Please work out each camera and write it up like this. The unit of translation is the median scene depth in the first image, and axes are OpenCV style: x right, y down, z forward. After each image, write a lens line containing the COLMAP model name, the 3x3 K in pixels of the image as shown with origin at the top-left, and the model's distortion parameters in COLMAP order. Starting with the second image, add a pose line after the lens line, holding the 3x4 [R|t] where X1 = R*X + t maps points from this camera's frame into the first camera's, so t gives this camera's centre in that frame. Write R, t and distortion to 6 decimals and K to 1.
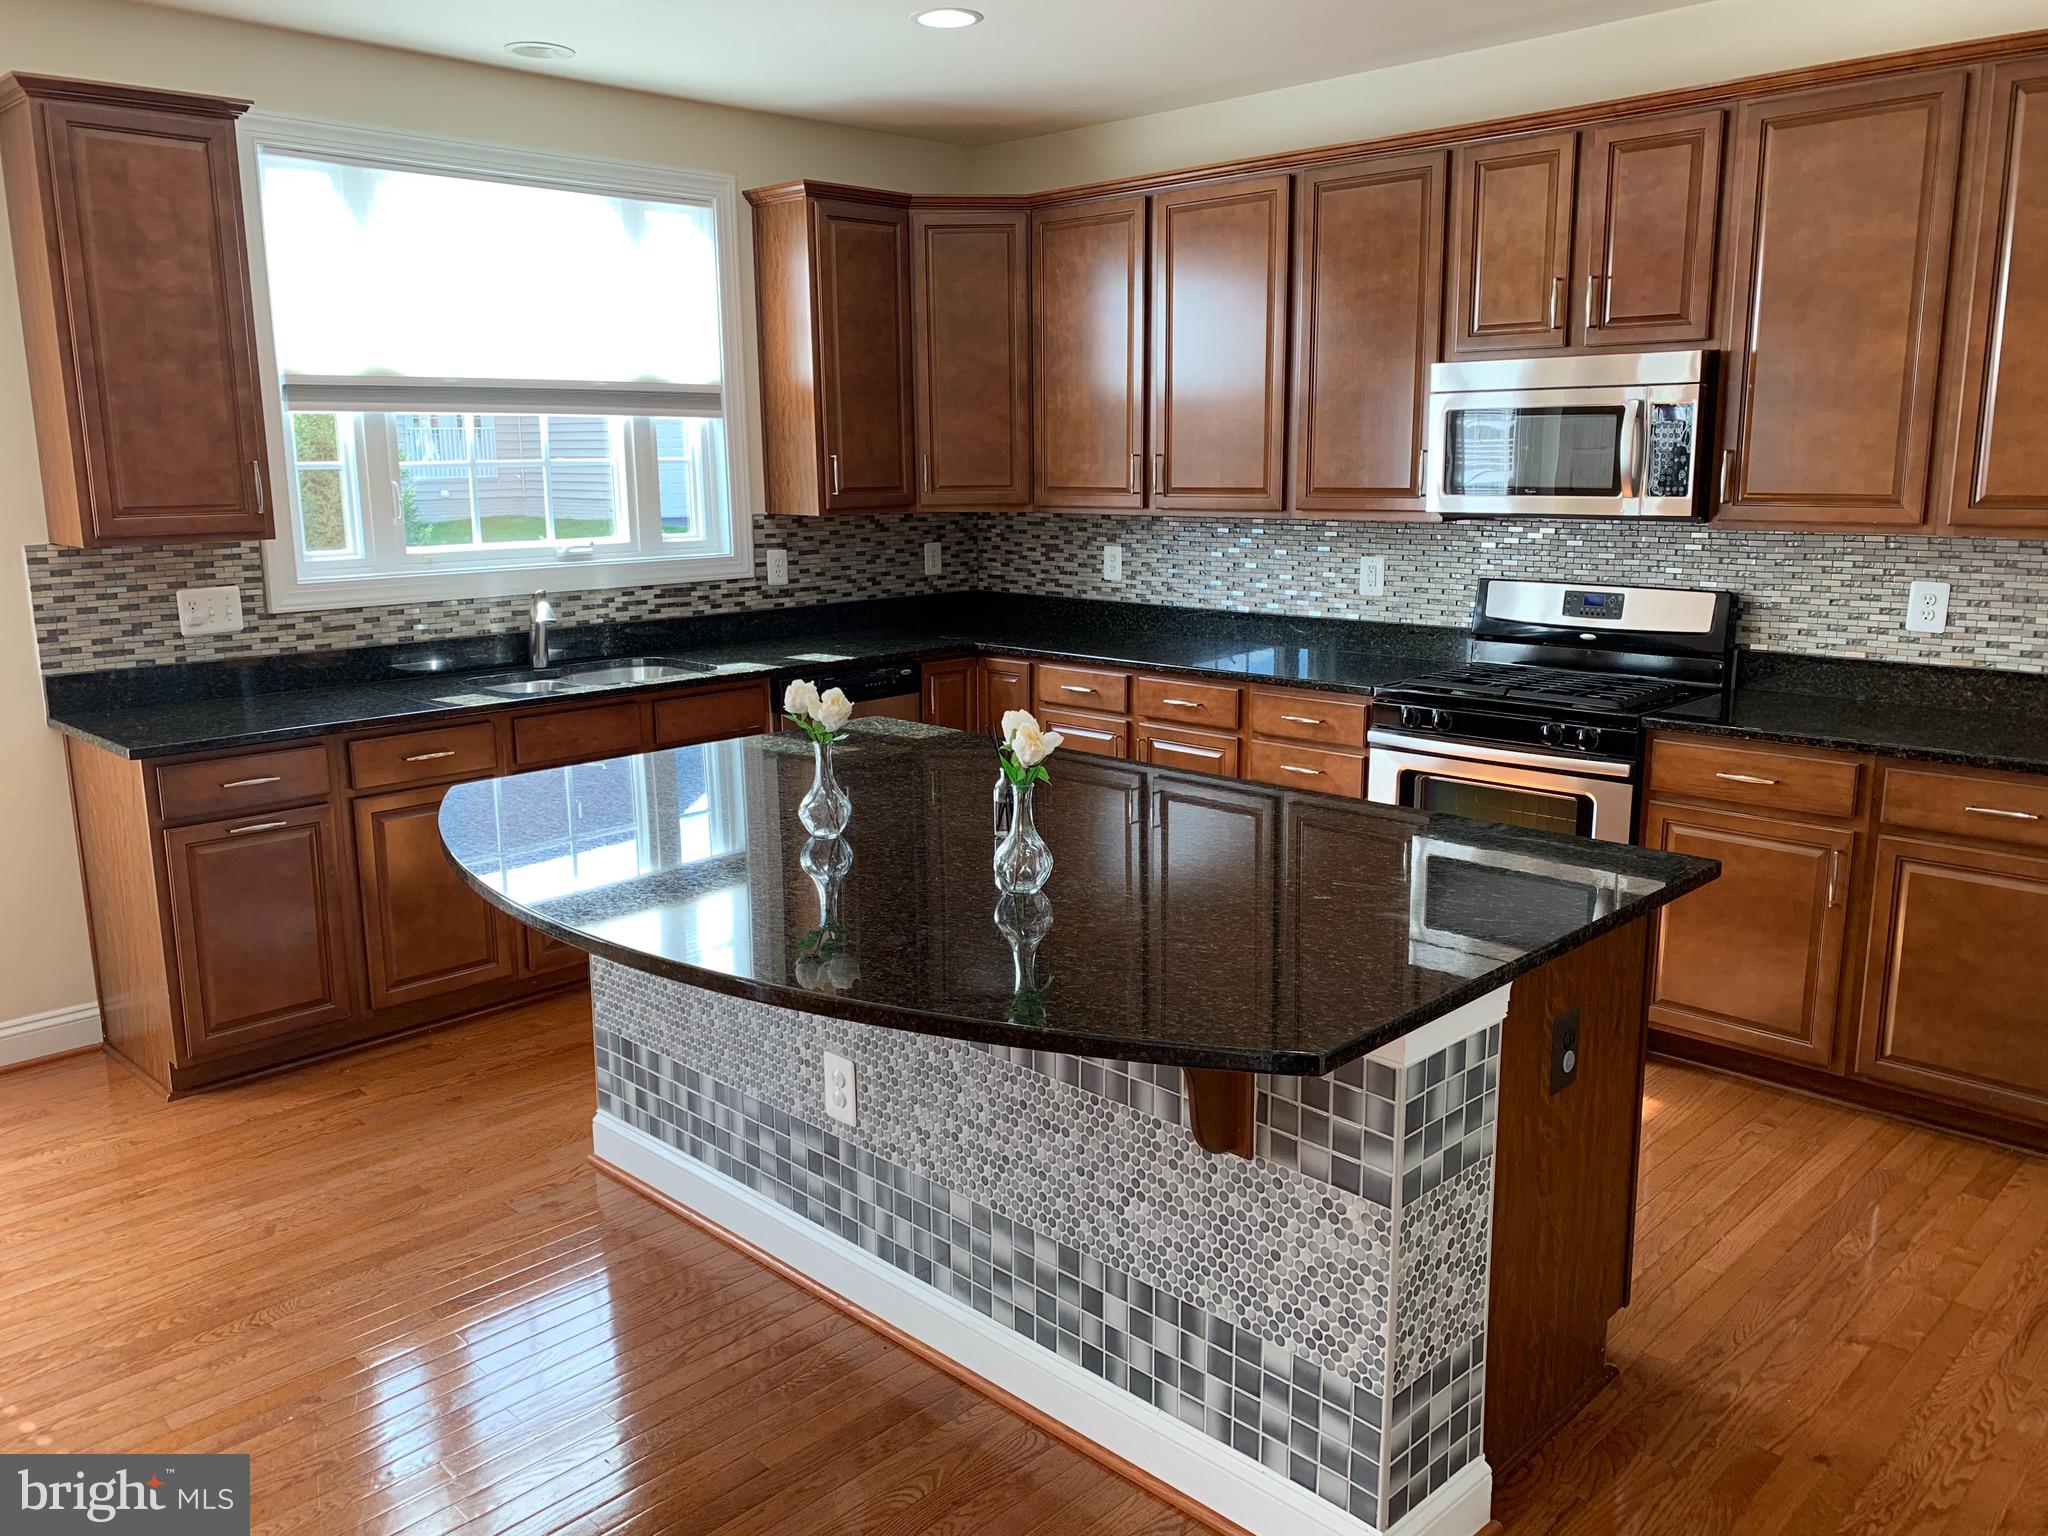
lens RADIAL K [[1567.1, 0, 1022.4], [0, 1567.1, 757.5], [0, 0, 1]] dist [0.001797, -0.022054]
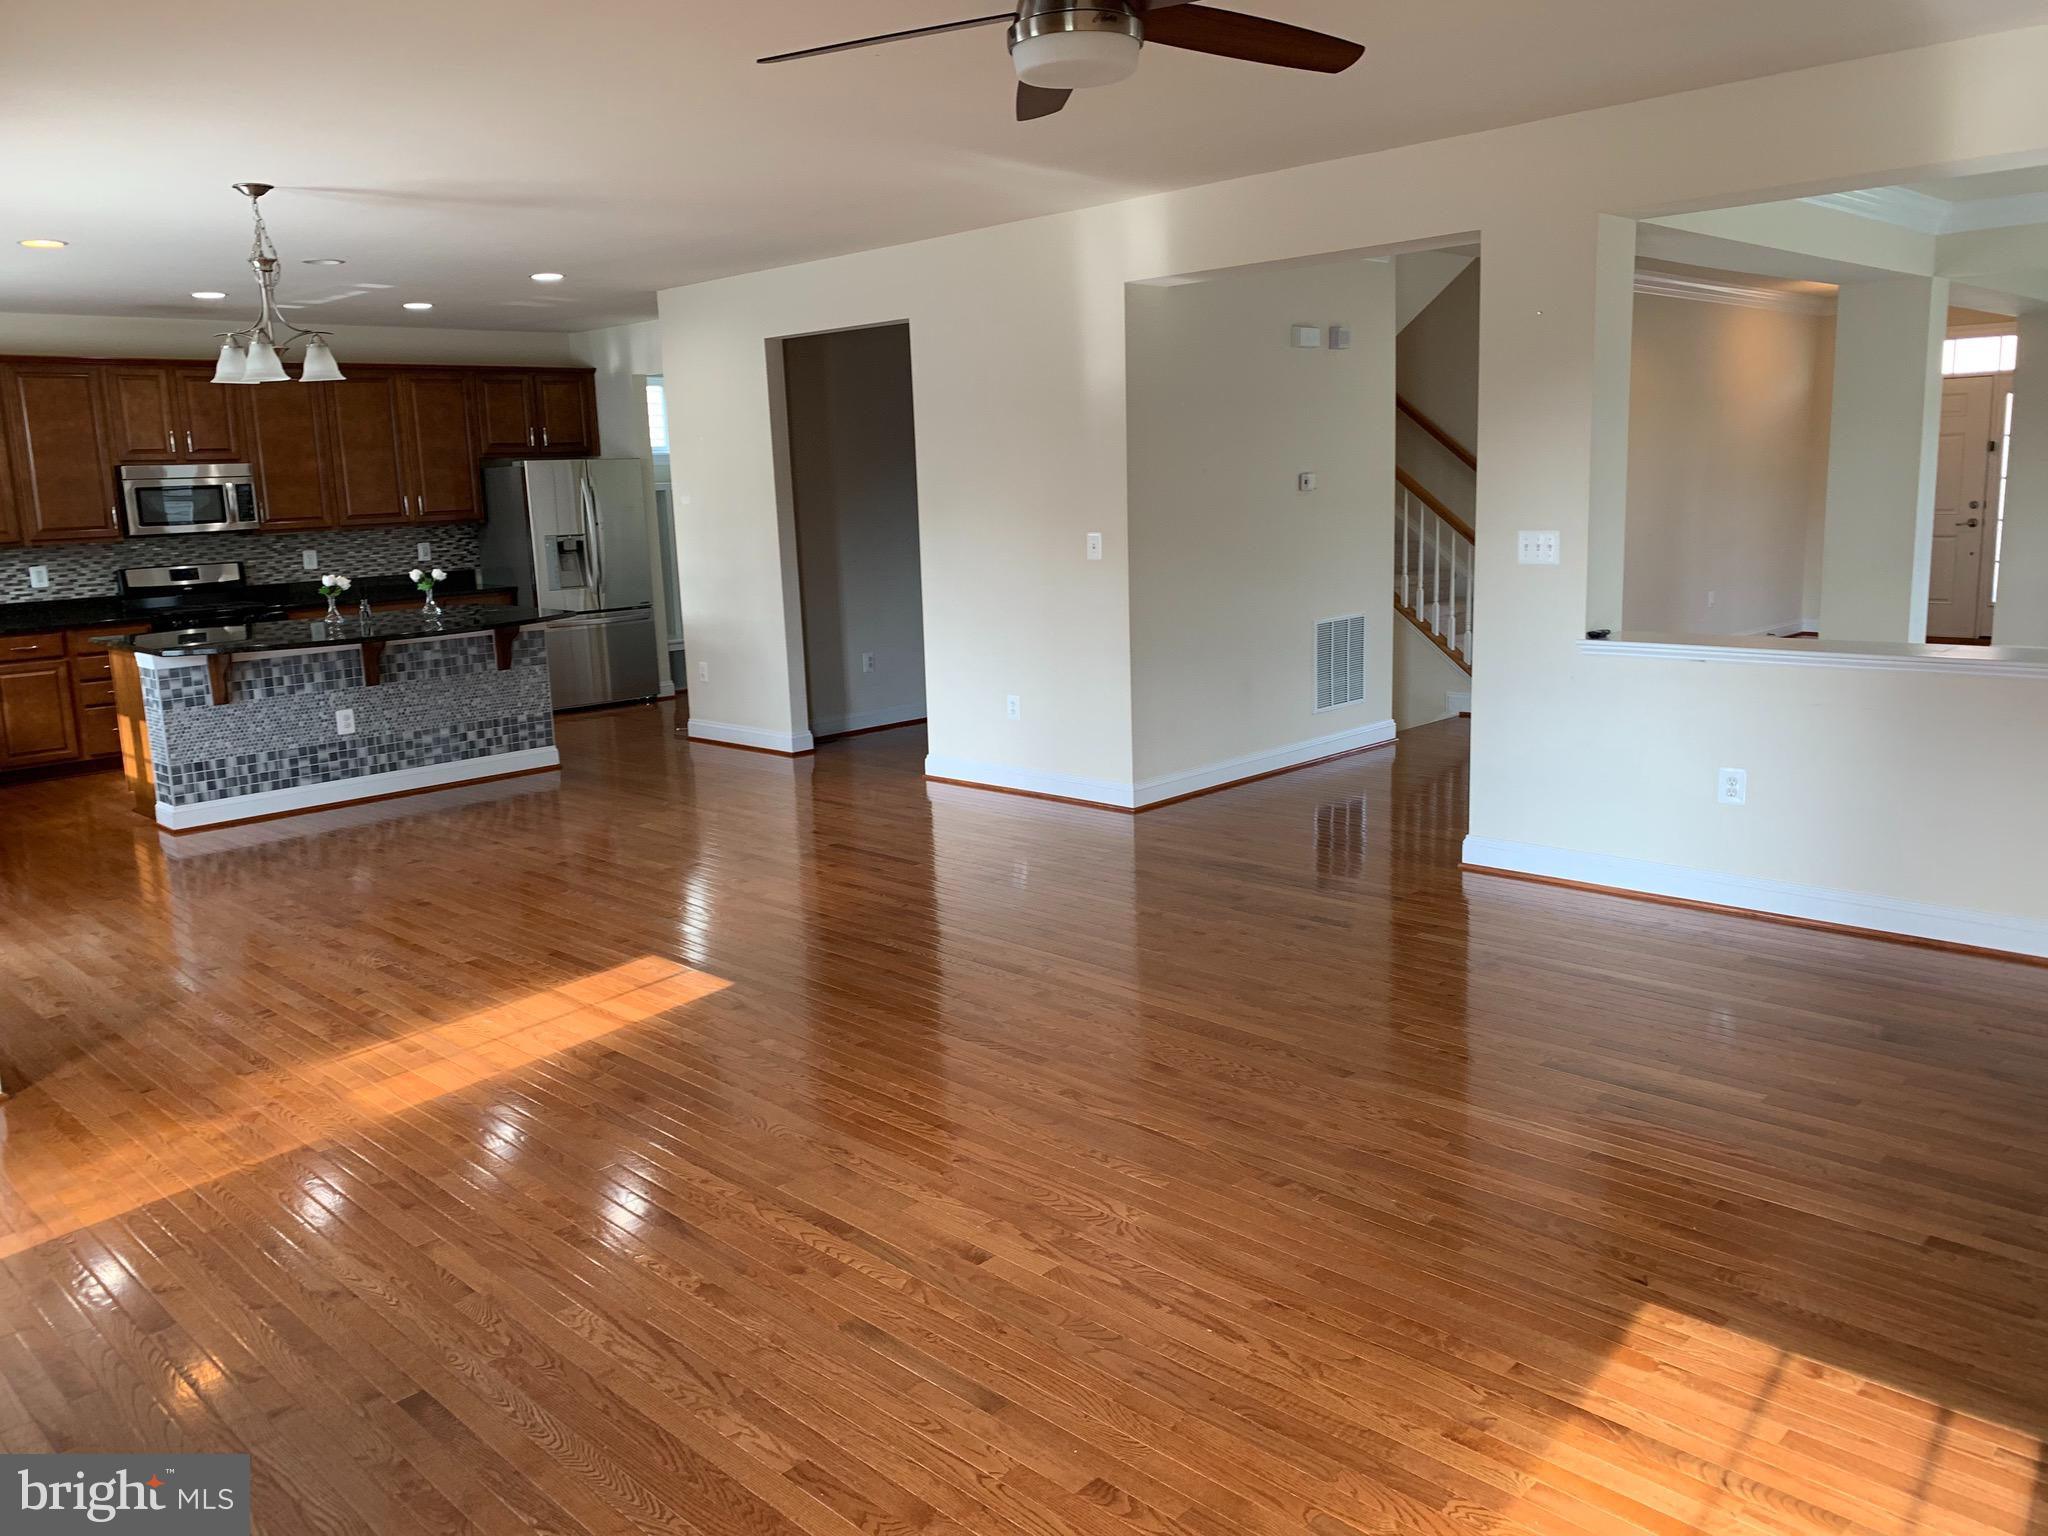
lens RADIAL K [[1567.1, 0, 1021.4], [0, 1567.1, 767.3], [0, 0, 1]] dist [0.001797, -0.022054]
pose [[0.001209, -0.177661, 0.984091, -3.008136], [0.224322, 0.959061, 0.172866, 0.076832], [-0.974514, 0.220544, 0.041013, -0.300336]]
